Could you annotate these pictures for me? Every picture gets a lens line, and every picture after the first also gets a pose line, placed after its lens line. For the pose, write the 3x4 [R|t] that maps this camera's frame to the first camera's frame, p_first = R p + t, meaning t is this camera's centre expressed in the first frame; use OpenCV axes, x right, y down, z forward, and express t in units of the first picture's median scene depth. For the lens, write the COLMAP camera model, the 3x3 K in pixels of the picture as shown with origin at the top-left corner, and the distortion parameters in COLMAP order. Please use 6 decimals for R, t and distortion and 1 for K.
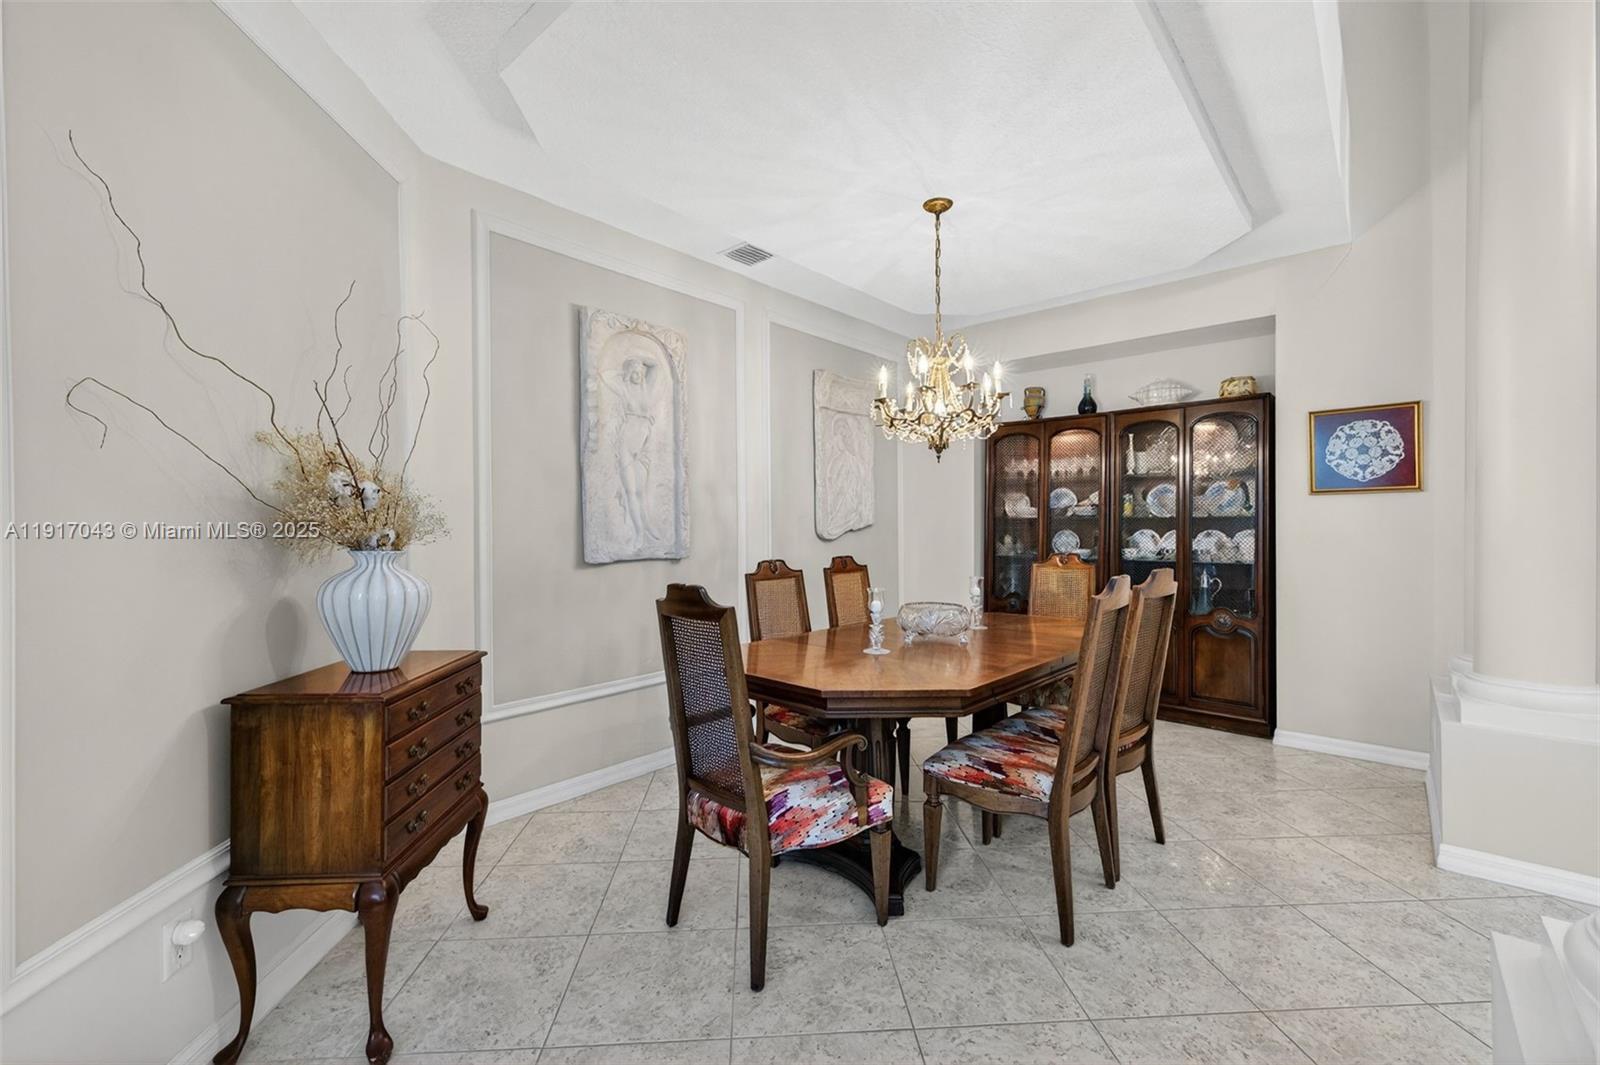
lens RADIAL K [[680.6, 0, 794.8], [0, 680.6, 530.1], [0, 0, 1]] dist [0.001115, 0.000313]
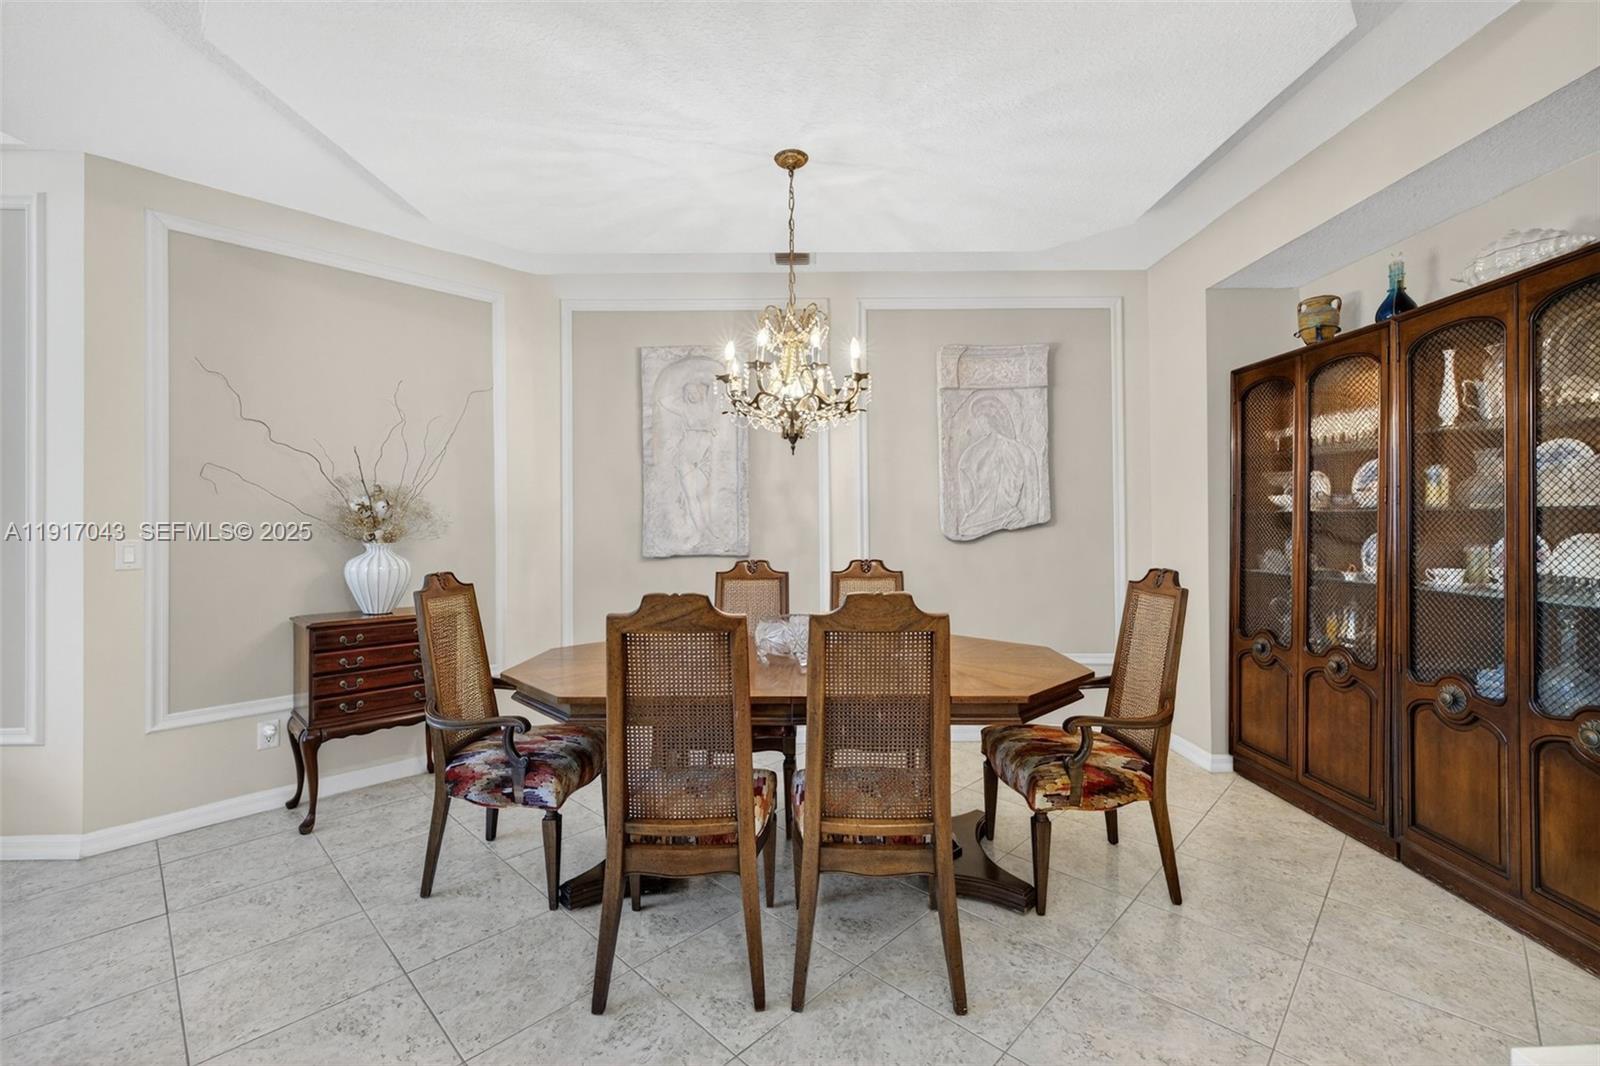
lens RADIAL K [[680.6, 0, 794.8], [0, 680.6, 530.6], [0, 0, 1]] dist [0.001115, 0.000313]
pose [[0.654946, 0.006141, -0.755651, 0.753705], [-0.001125, 0.999974, 0.007152, -0.007054], [0.755675, -0.003834, 0.654936, 0.375839]]
